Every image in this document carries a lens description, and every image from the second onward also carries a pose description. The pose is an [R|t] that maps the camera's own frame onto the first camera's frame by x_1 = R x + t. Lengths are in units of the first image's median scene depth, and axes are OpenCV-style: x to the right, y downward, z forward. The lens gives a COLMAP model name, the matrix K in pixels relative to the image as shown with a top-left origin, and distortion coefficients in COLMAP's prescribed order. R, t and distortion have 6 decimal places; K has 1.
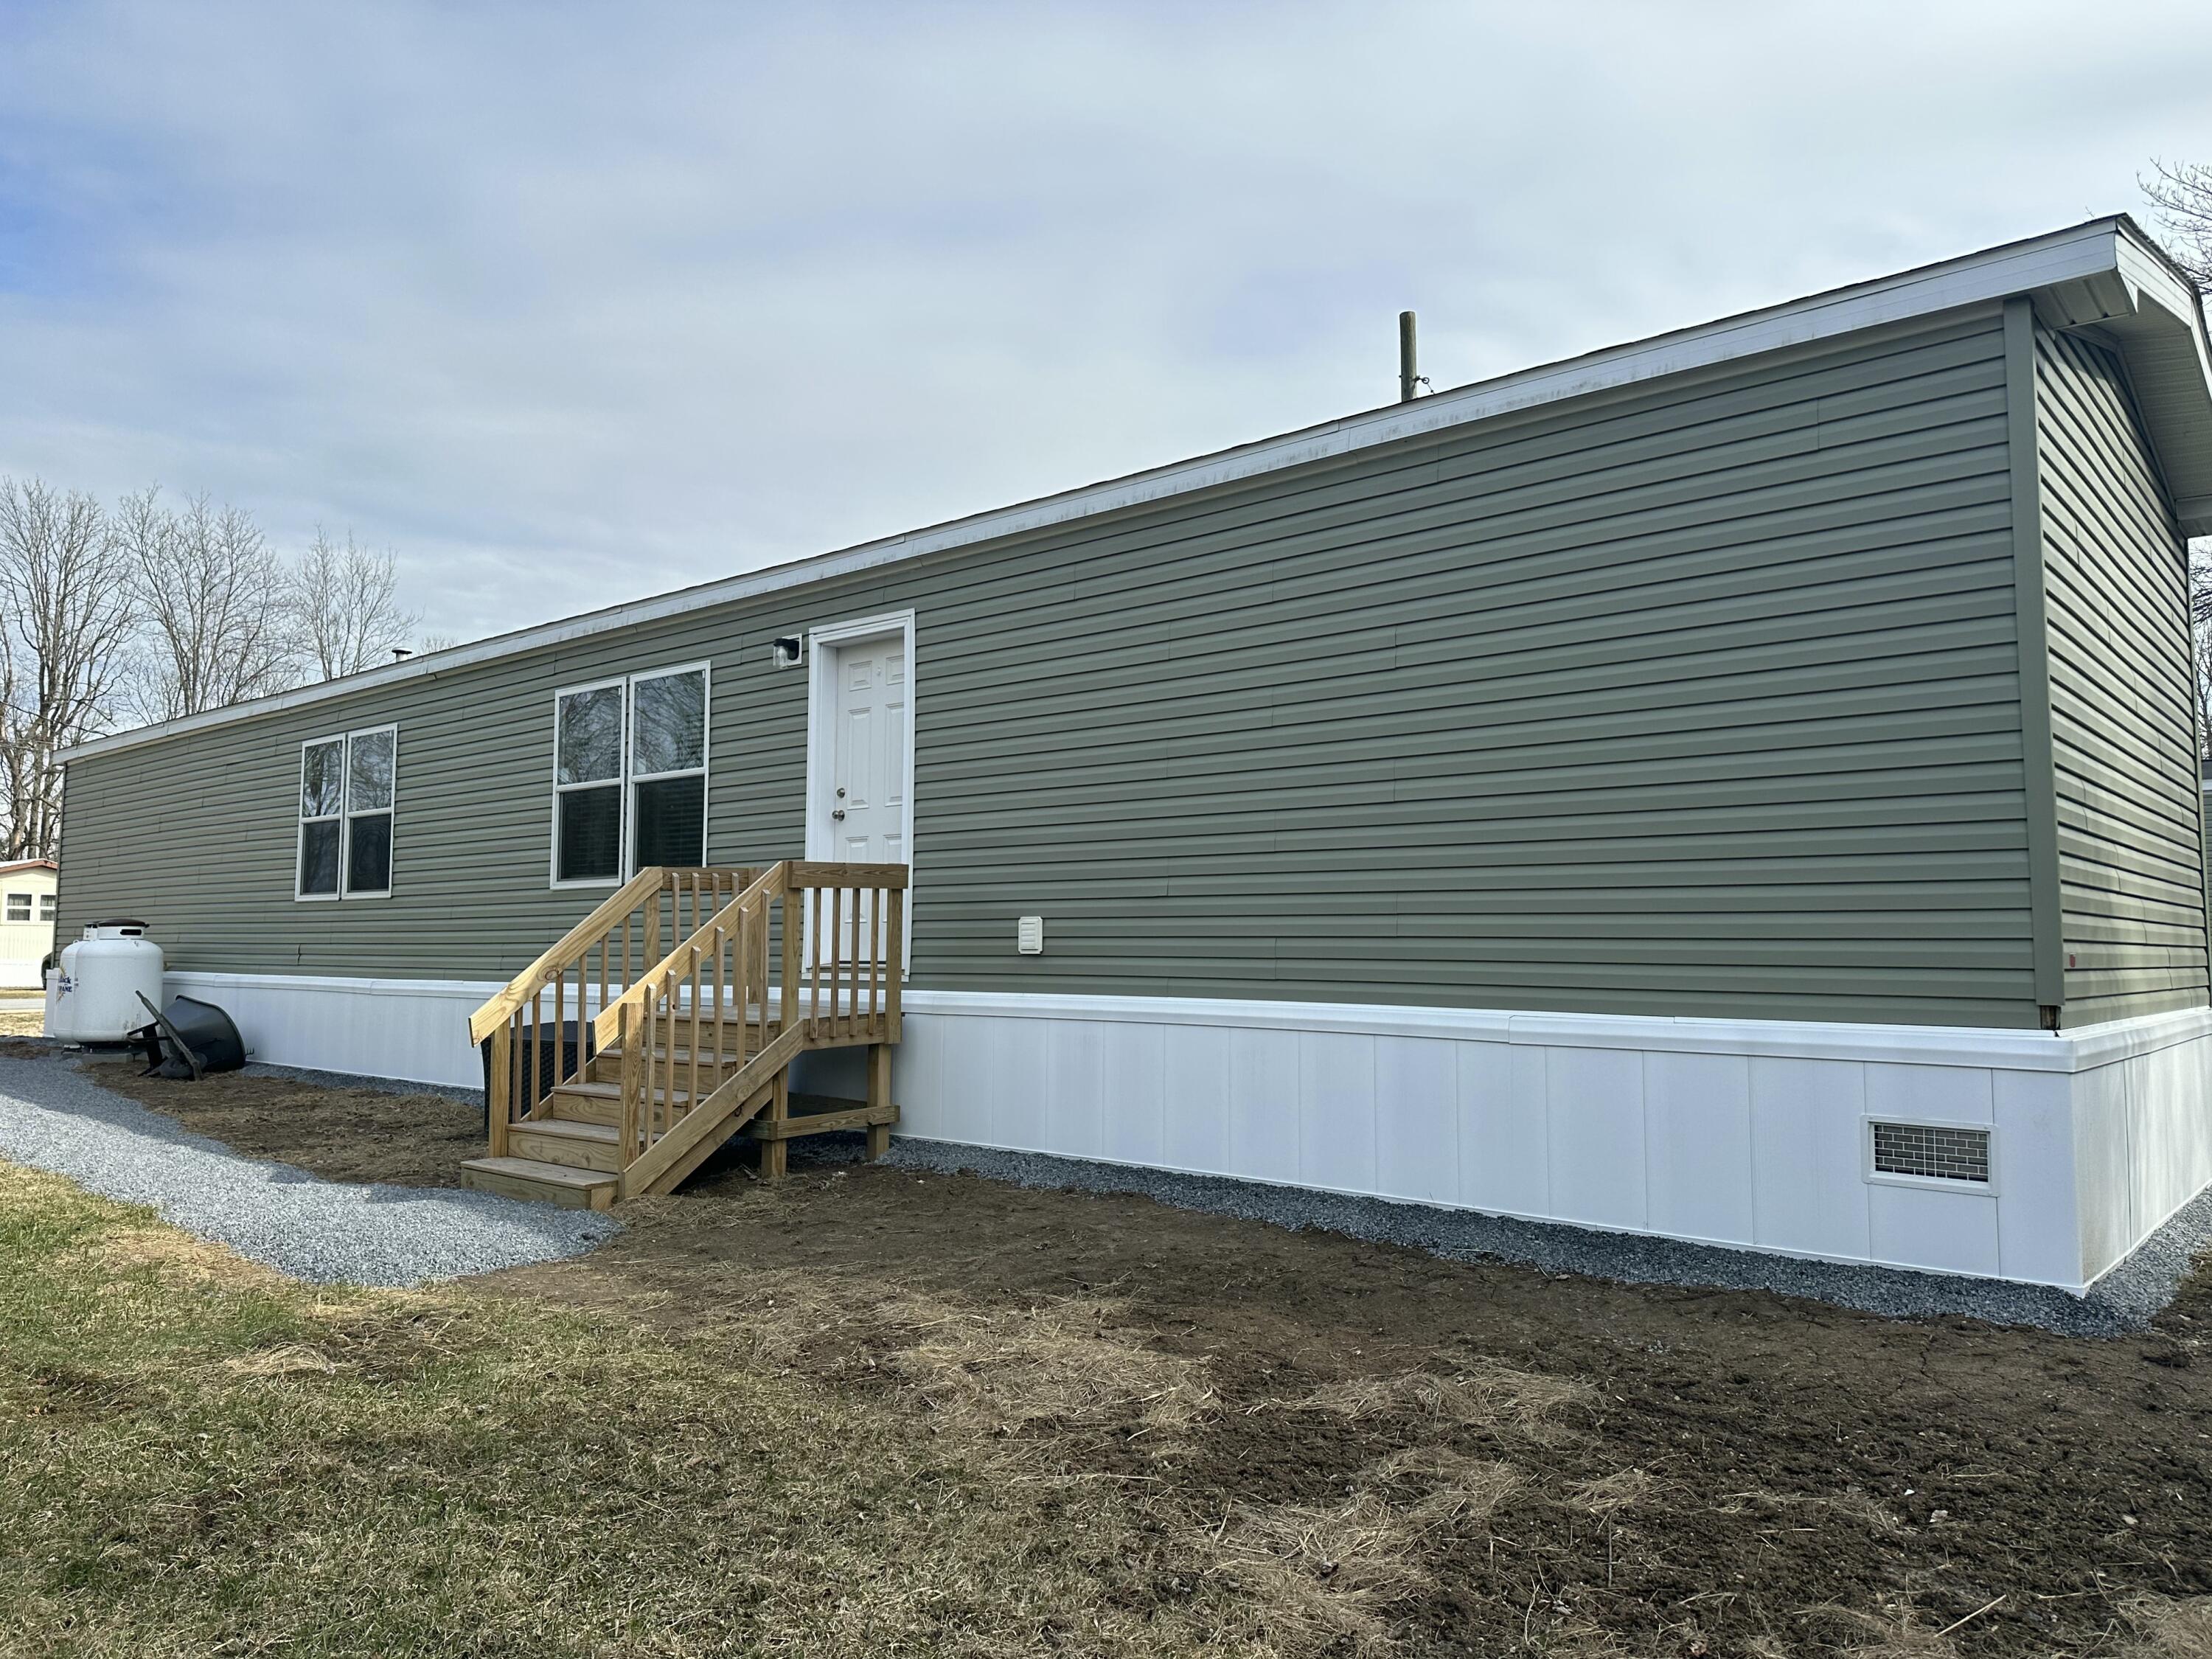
lens RADIAL K [[1541.7, 0, 1135.2], [0, 1541.7, 799.8], [0, 0, 1]] dist [0.059258, -0.051063]
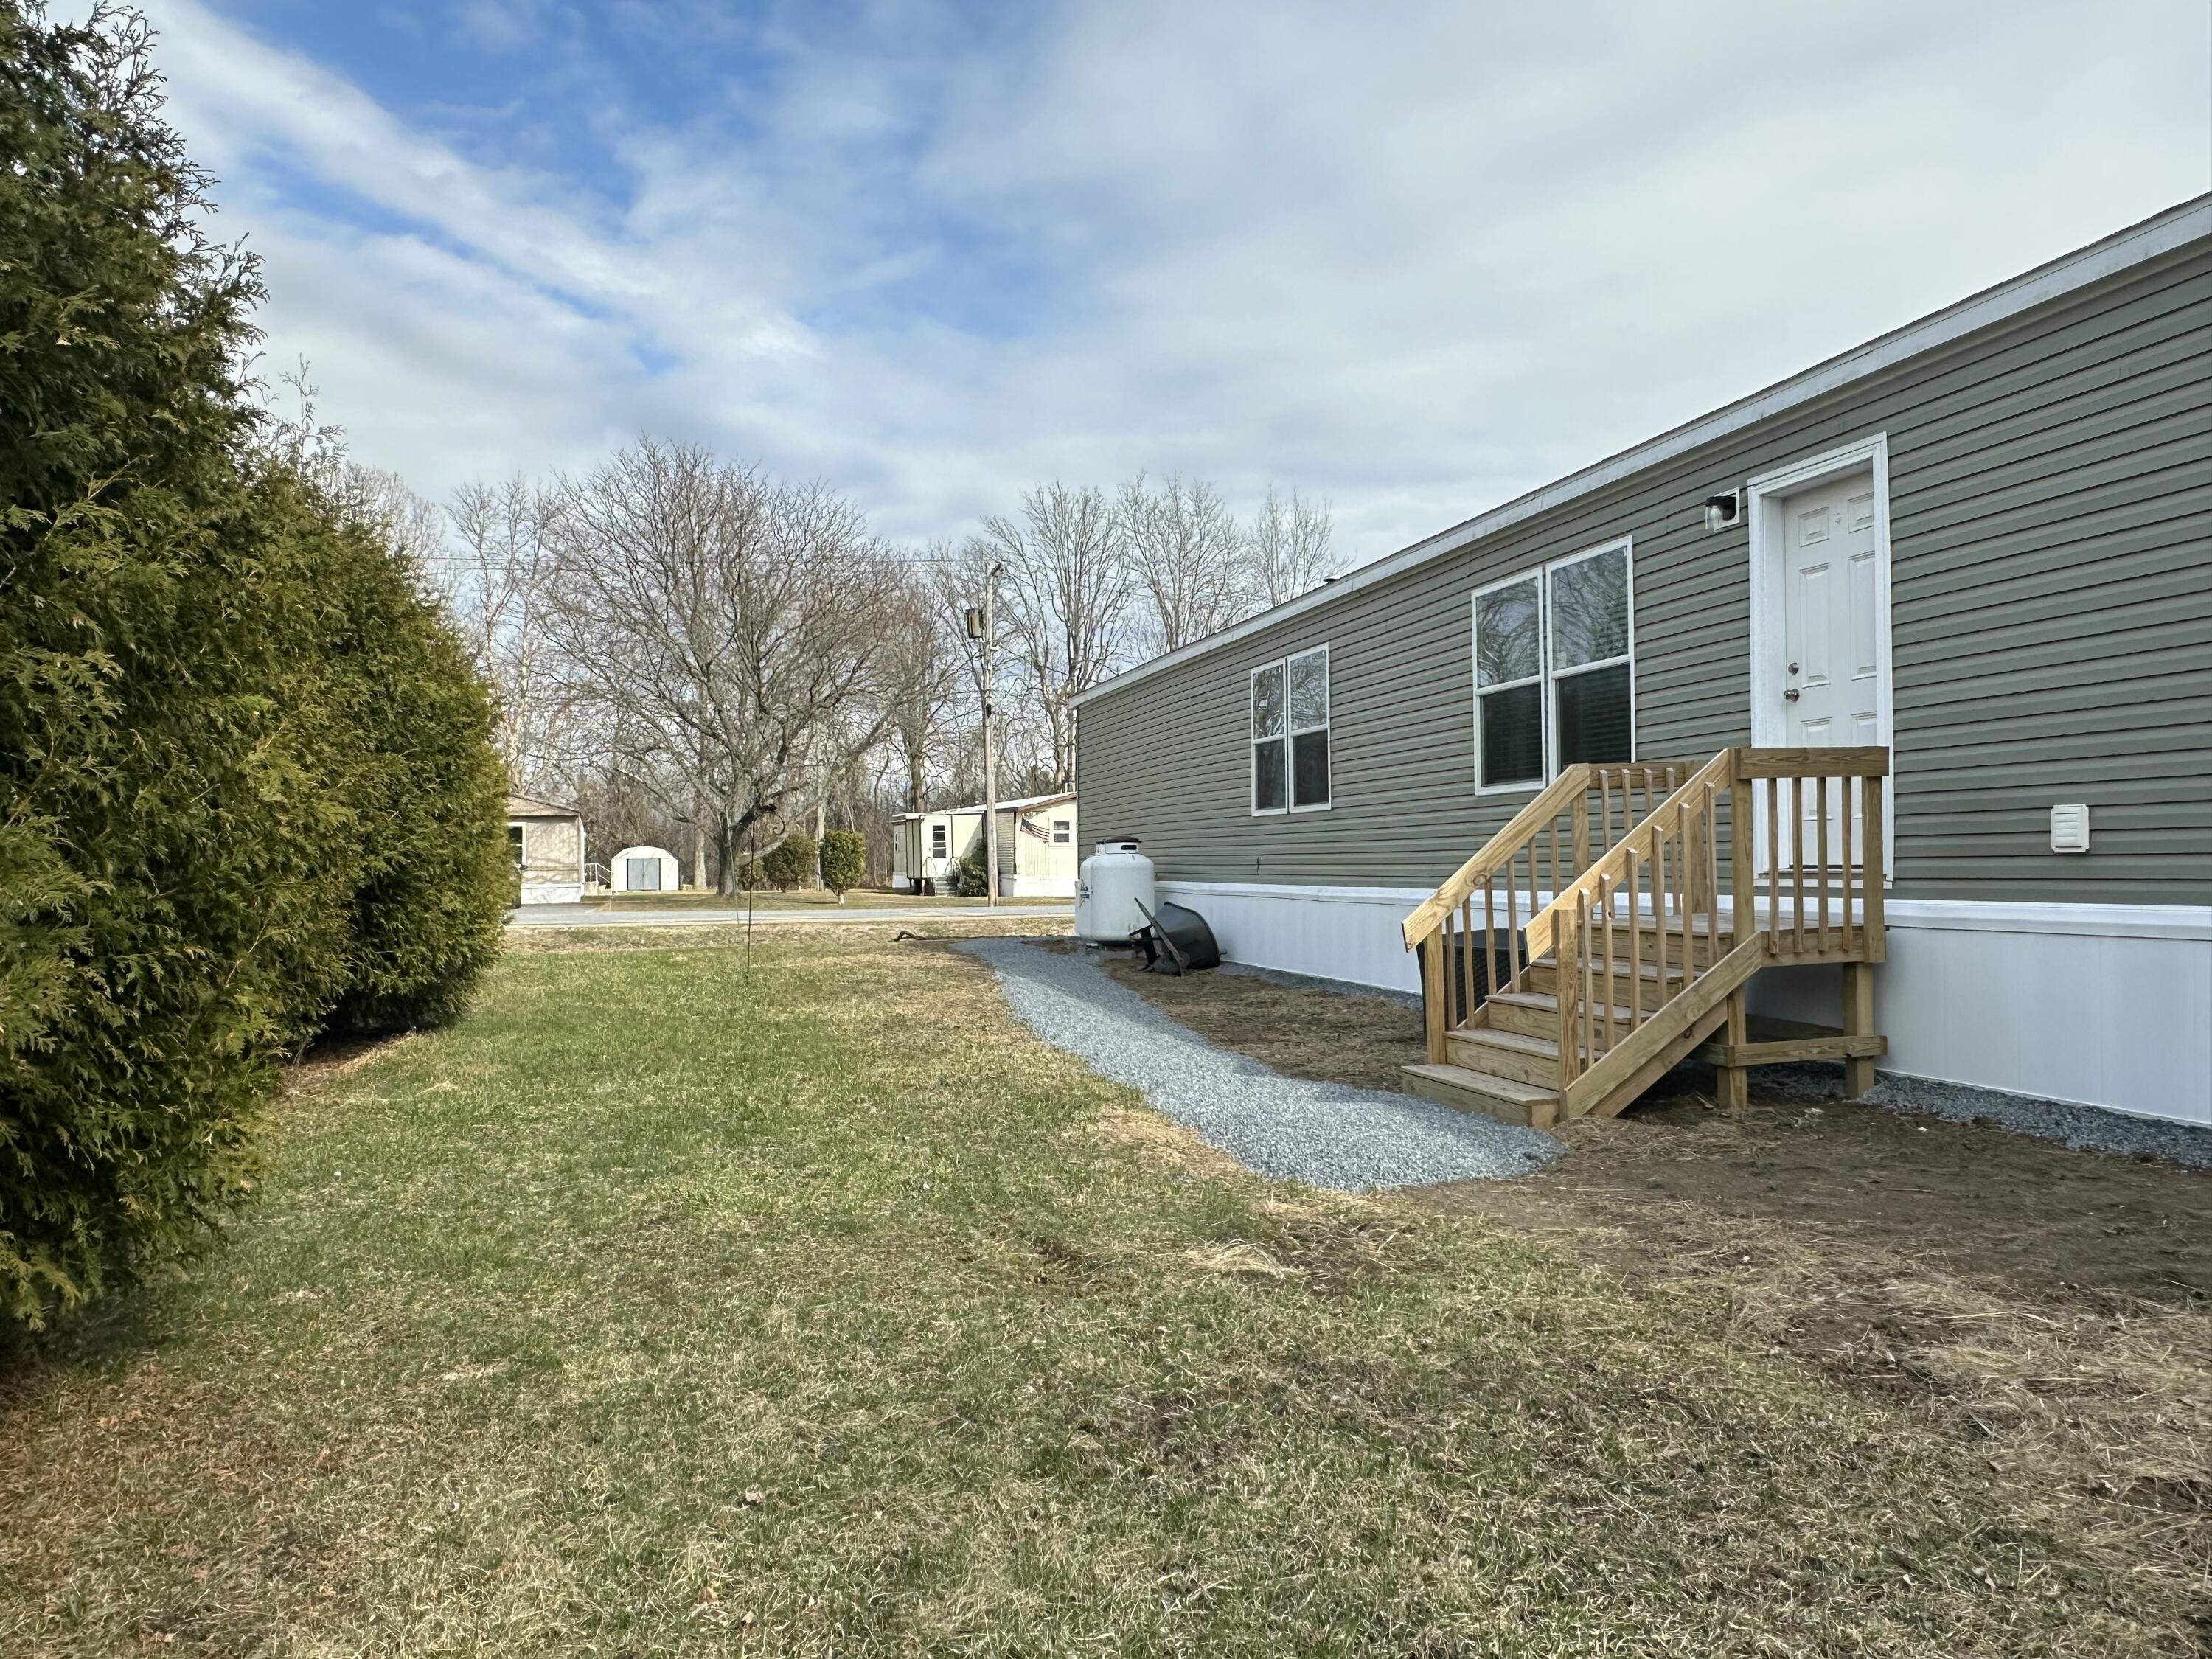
lens RADIAL K [[1563.9, 0, 1118.7], [0, 1563.9, 836.2], [0, 0, 1]] dist [0.039260, -0.003595]
pose [[0.832190, -0.021393, -0.554077, -0.026222], [0.064679, 0.996179, 0.058682, 0.014958], [0.550705, -0.084672, 0.830394, 0.081786]]
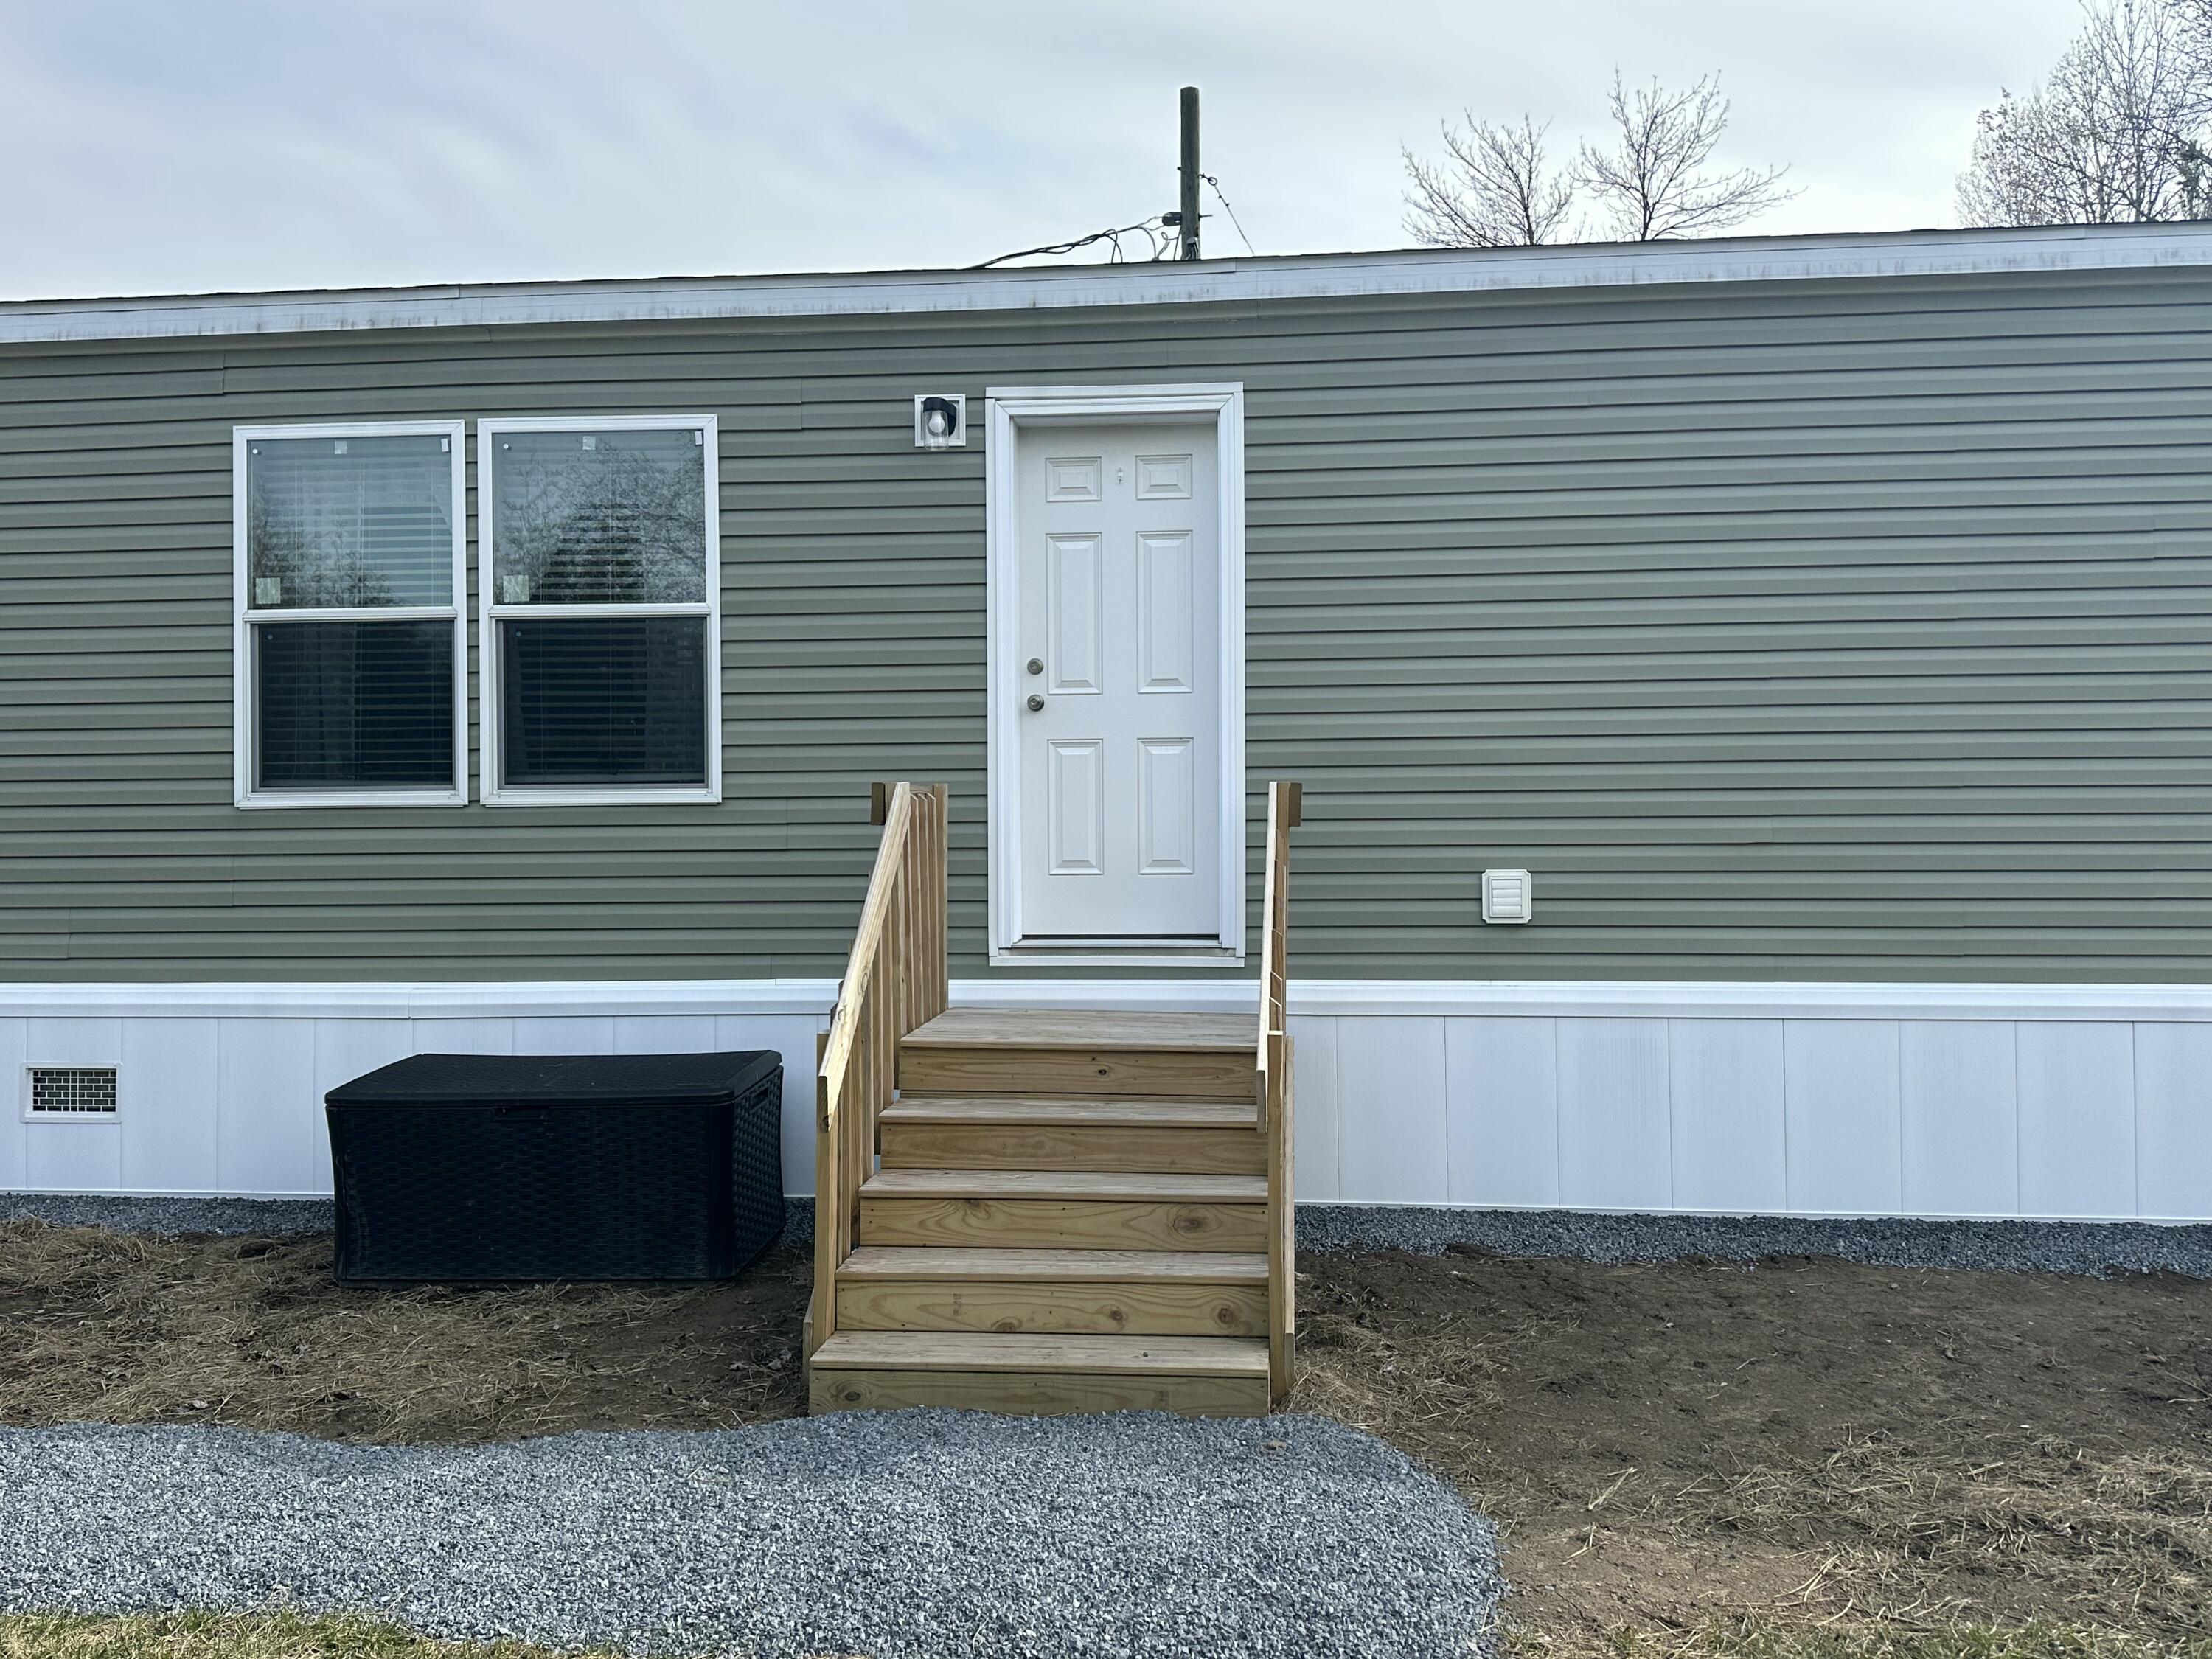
lens RADIAL K [[1576.1, 0, 1106.1], [0, 1576.1, 870.9], [0, 0, 1]] dist [0.052858, -0.056430]
pose [[0.809927, 0.010352, 0.586439, -0.661641], [-0.051178, 0.997278, 0.053076, 0.051799], [-0.584294, -0.073001, 0.808252, 0.573665]]
